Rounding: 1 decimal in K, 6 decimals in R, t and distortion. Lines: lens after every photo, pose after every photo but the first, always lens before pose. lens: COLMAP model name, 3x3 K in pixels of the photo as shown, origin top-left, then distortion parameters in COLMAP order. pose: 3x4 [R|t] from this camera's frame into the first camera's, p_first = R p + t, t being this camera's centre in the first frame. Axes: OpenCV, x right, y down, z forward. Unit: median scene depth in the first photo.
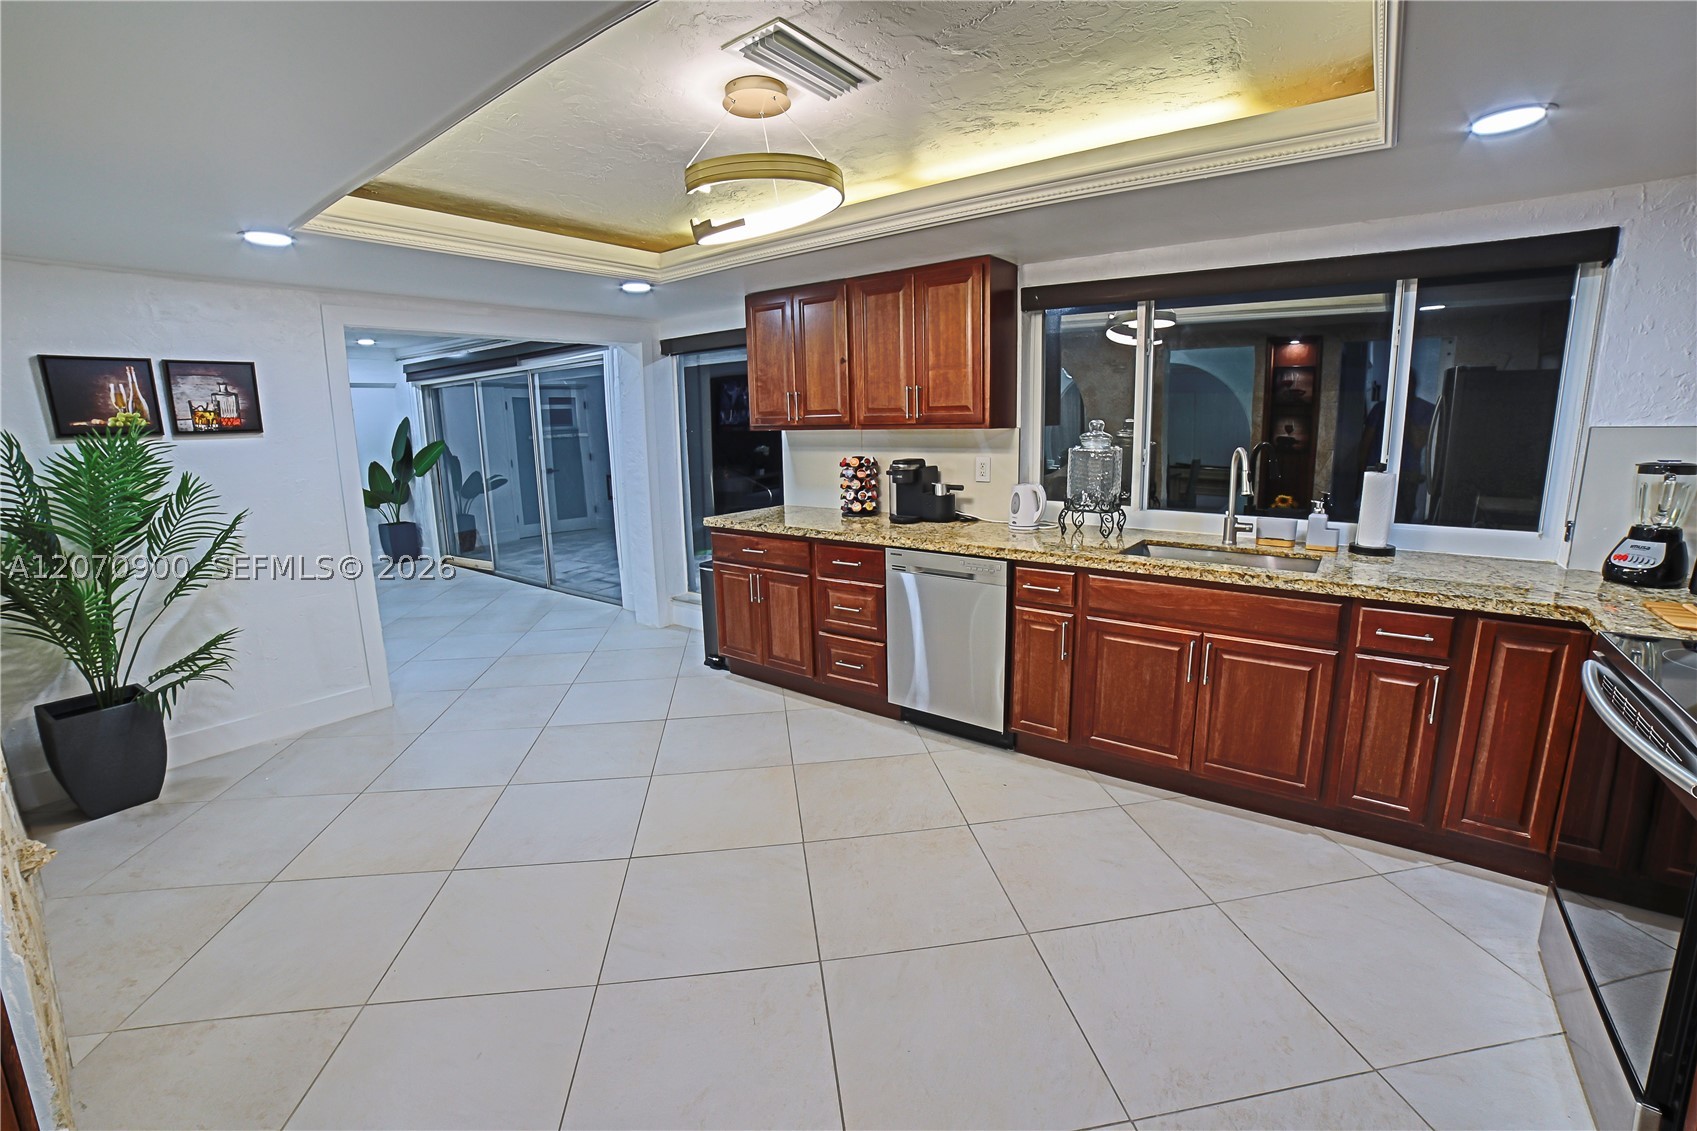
lens RADIAL K [[722.1, 0, 873.2], [0, 722.1, 546.7], [0, 0, 1]] dist [-0.093811, 0.035627]
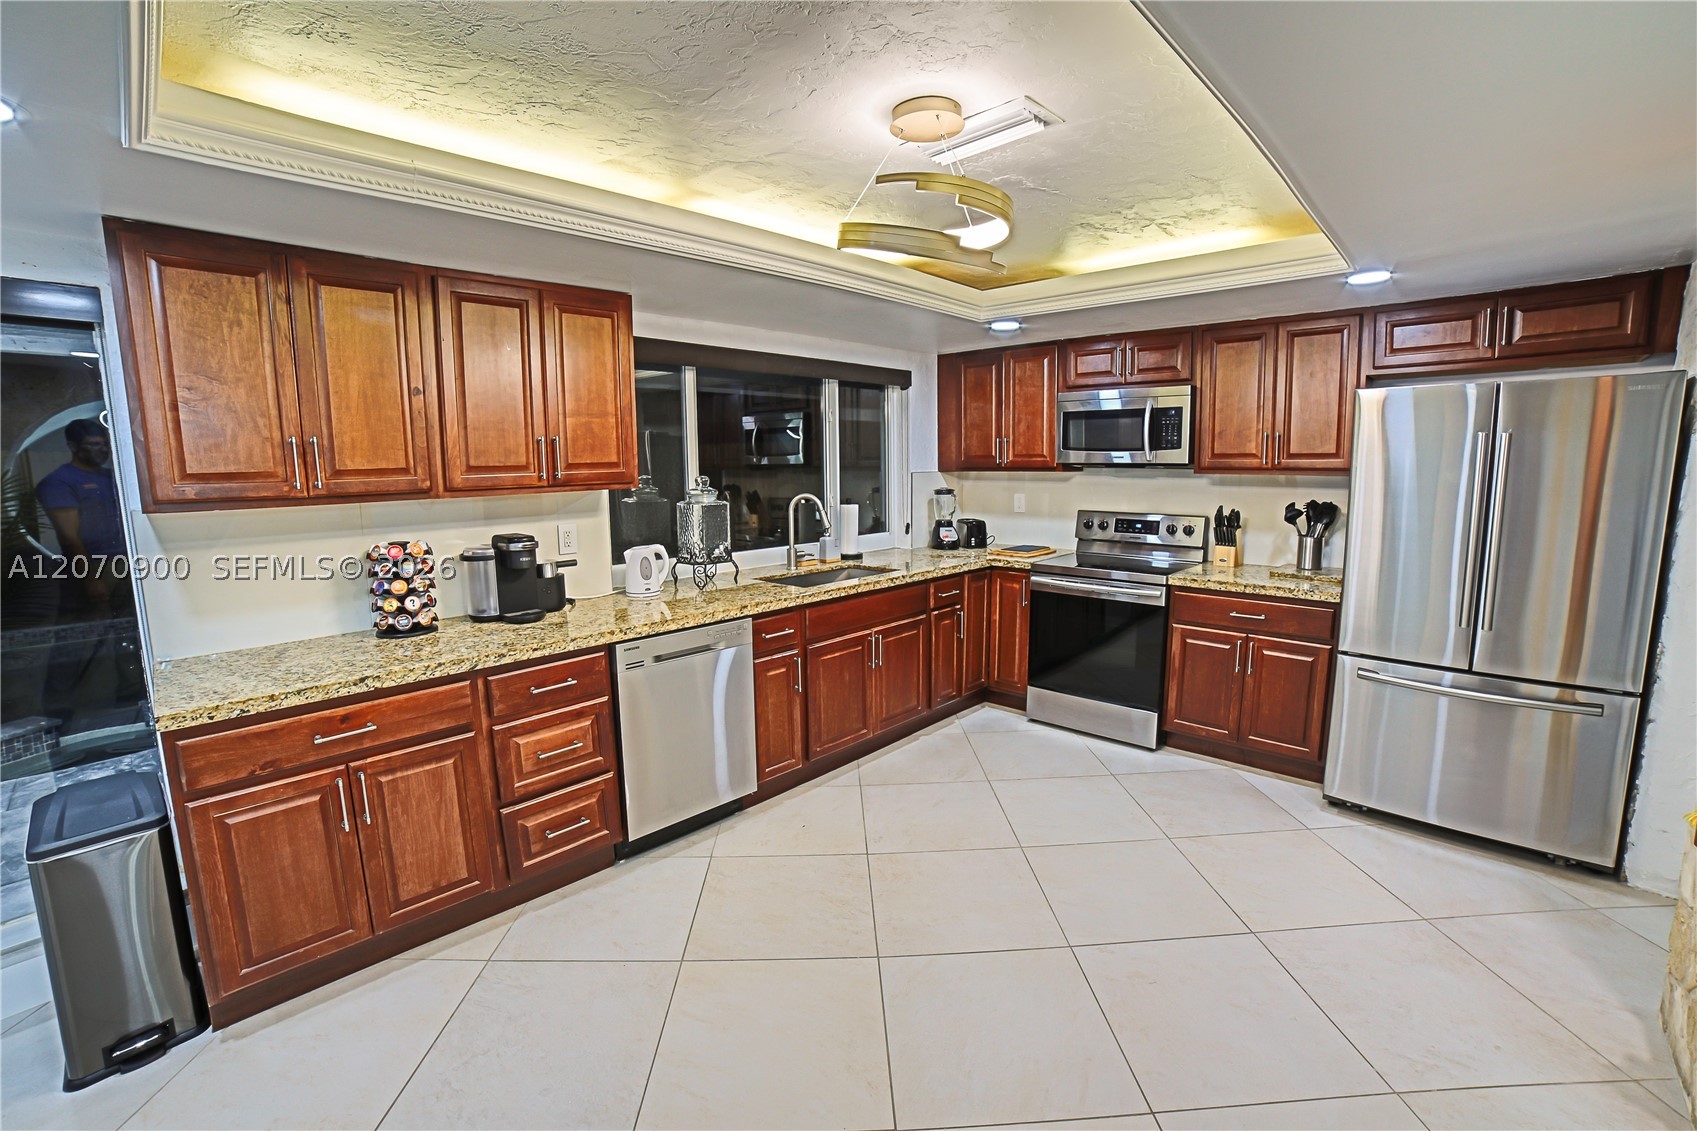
lens RADIAL K [[731.8, 0, 854.0], [0, 731.8, 552.3], [0, 0, 1]] dist [-0.108982, 0.038975]
pose [[0.139686, -0.115865, 0.983394, -0.664190], [0.185042, 0.978690, 0.089027, -0.112466], [-0.972752, 0.169533, 0.158149, 0.590762]]
